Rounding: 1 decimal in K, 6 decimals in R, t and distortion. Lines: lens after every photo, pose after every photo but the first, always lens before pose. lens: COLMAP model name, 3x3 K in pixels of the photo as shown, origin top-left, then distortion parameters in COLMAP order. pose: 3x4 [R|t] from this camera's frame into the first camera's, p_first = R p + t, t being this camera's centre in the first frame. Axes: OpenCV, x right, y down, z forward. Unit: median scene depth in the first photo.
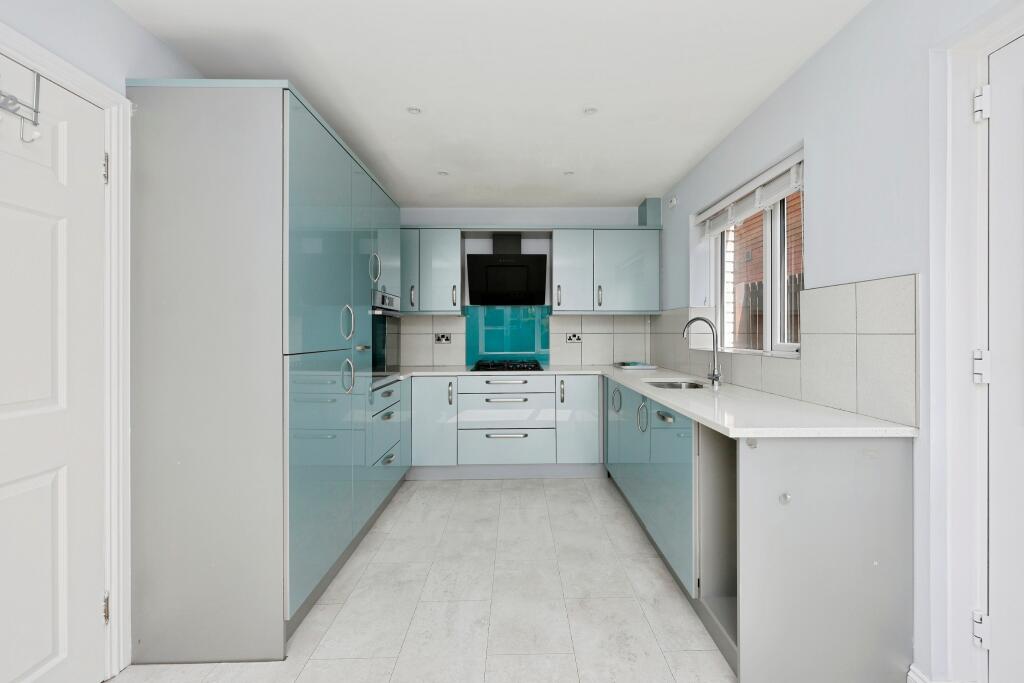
lens RADIAL K [[416.5, 0, 511.3], [0, 416.5, 334.3], [0, 0, 1]] dist [-0.000216, 0.000032]
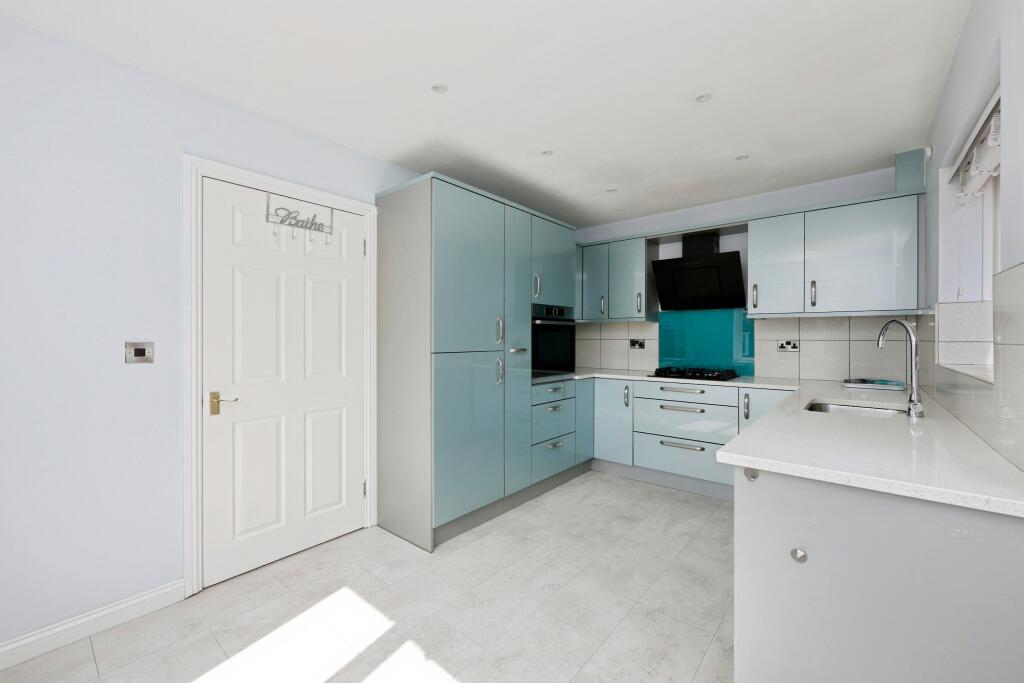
lens RADIAL K [[405.9, 0, 512.0], [0, 405.9, 341.5], [0, 0, 1]] dist [-0.000487, -0.000060]
pose [[0.759263, 0.009611, -0.650713, 0.301030], [-0.006072, 0.999952, 0.007685, -0.002777], [0.650756, -0.001884, 0.759285, 0.030868]]
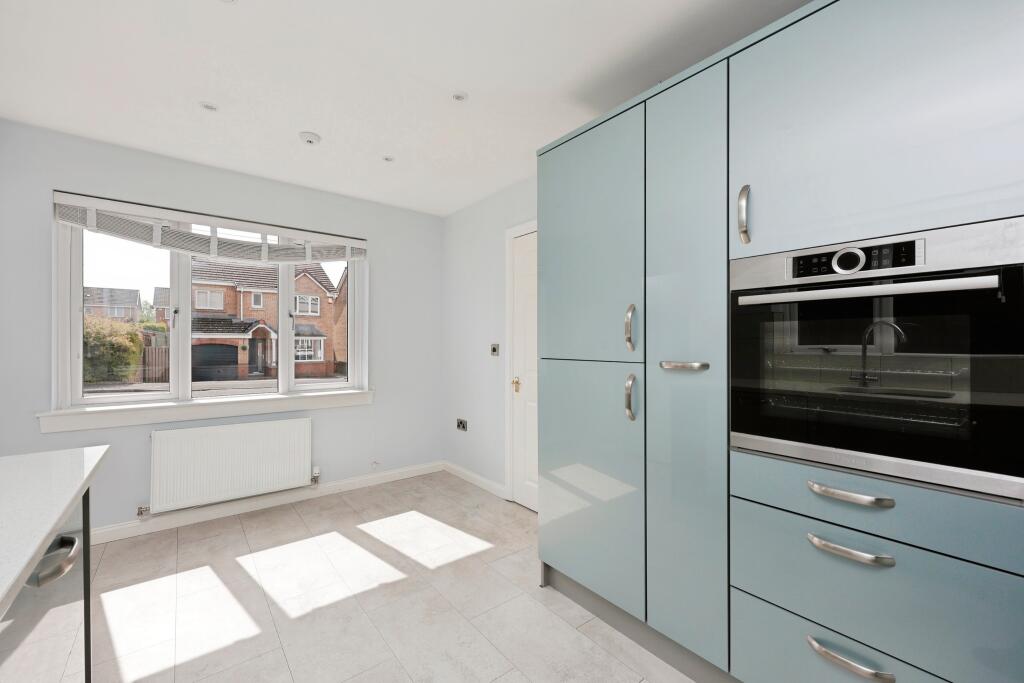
lens RADIAL K [[405.9, 0, 512.0], [0, 405.9, 341.5], [0, 0, 1]] dist [-0.000487, -0.000060]
pose [[-0.777806, 0.005120, -0.628483, 0.160941], [0.004171, 0.999987, 0.002985, -0.003625], [0.628490, -0.000300, -0.777817, 0.916836]]
